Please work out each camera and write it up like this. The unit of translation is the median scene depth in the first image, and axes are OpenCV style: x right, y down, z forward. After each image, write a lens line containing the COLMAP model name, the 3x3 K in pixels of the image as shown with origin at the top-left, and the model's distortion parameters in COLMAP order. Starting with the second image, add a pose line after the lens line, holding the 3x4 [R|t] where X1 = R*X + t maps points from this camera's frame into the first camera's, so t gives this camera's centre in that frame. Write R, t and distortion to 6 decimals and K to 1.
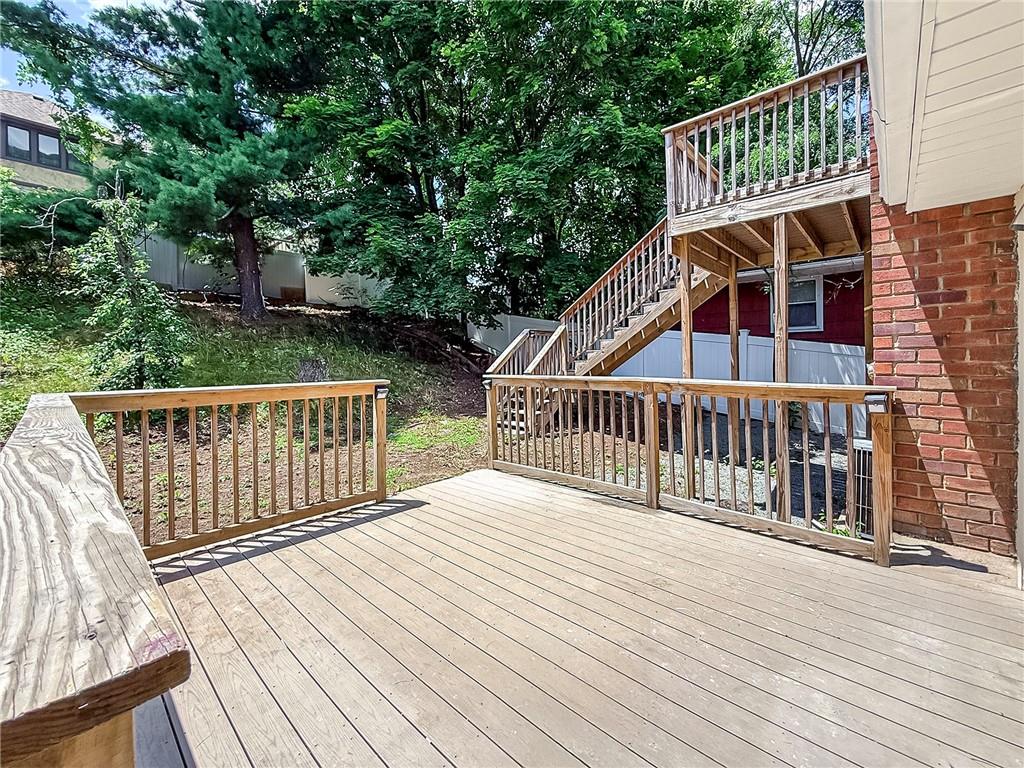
lens RADIAL K [[411.9, 0, 516.3], [0, 411.9, 375.9], [0, 0, 1]] dist [-0.000301, 0.000570]
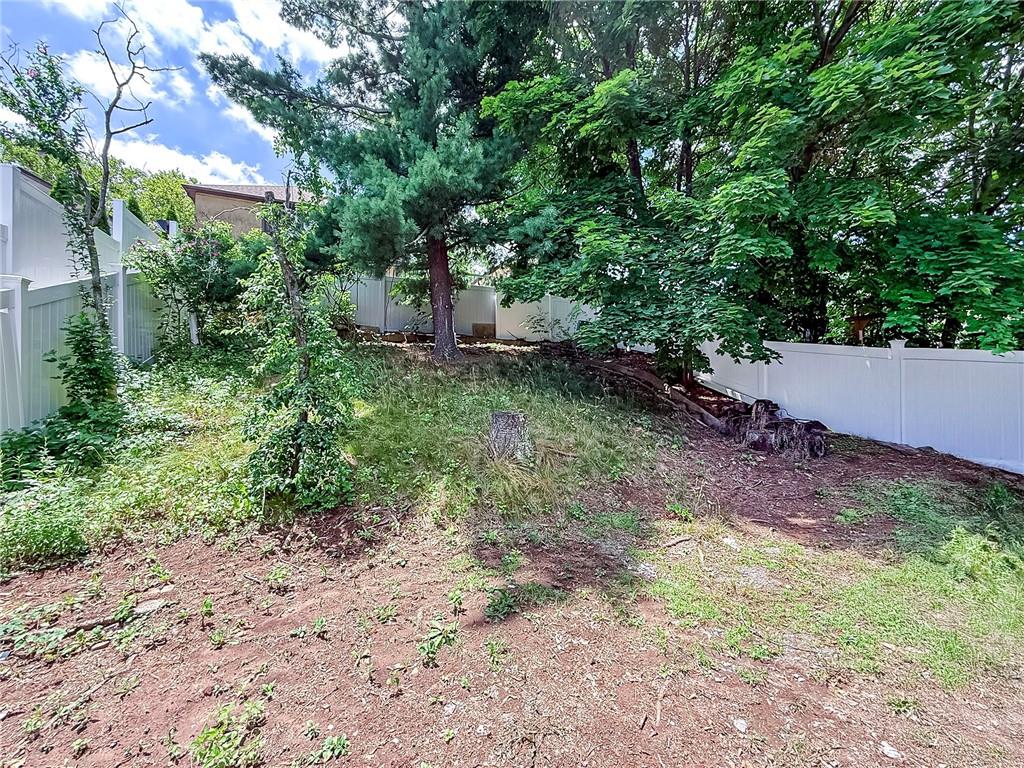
lens RADIAL K [[411.9, 0, 513.4], [0, 411.9, 390.4], [0, 0, 1]] dist [-0.000301, 0.000570]
pose [[0.912924, 0.003043, -0.408118, -0.140244], [-0.021694, 0.998920, -0.041081, -0.036055], [0.407552, 0.046357, 0.912004, 0.255484]]
